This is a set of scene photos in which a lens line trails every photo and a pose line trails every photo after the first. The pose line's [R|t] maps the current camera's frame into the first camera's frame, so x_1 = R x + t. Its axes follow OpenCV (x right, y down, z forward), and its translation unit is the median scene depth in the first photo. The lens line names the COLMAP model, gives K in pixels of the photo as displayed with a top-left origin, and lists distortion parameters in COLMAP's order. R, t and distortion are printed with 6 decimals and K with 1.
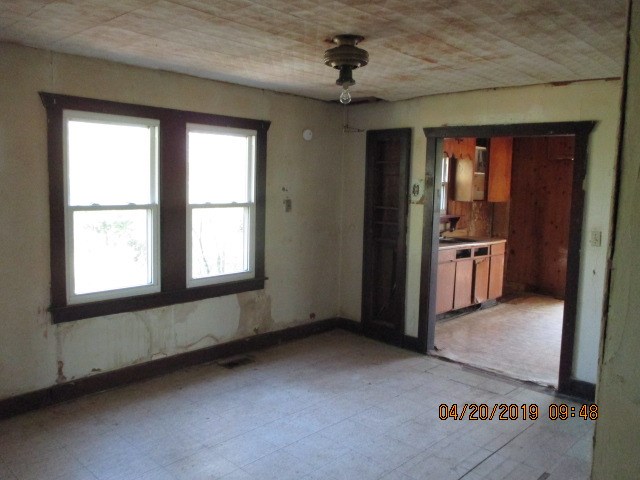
lens RADIAL K [[532.2, 0, 319.5], [0, 532.2, 222.3], [0, 0, 1]] dist [-0.013533, -0.002293]
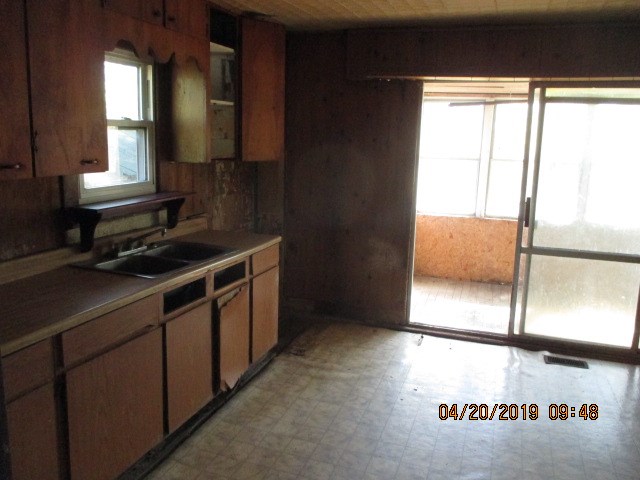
lens RADIAL K [[532.2, 0, 319.5], [0, 532.2, 222.3], [0, 0, 1]] dist [-0.013533, -0.002293]
pose [[0.914734, -0.075162, 0.397004, 0.184075], [0.034521, 0.993491, 0.108553, -0.034463], [-0.402579, -0.085592, 0.911375, 0.522945]]
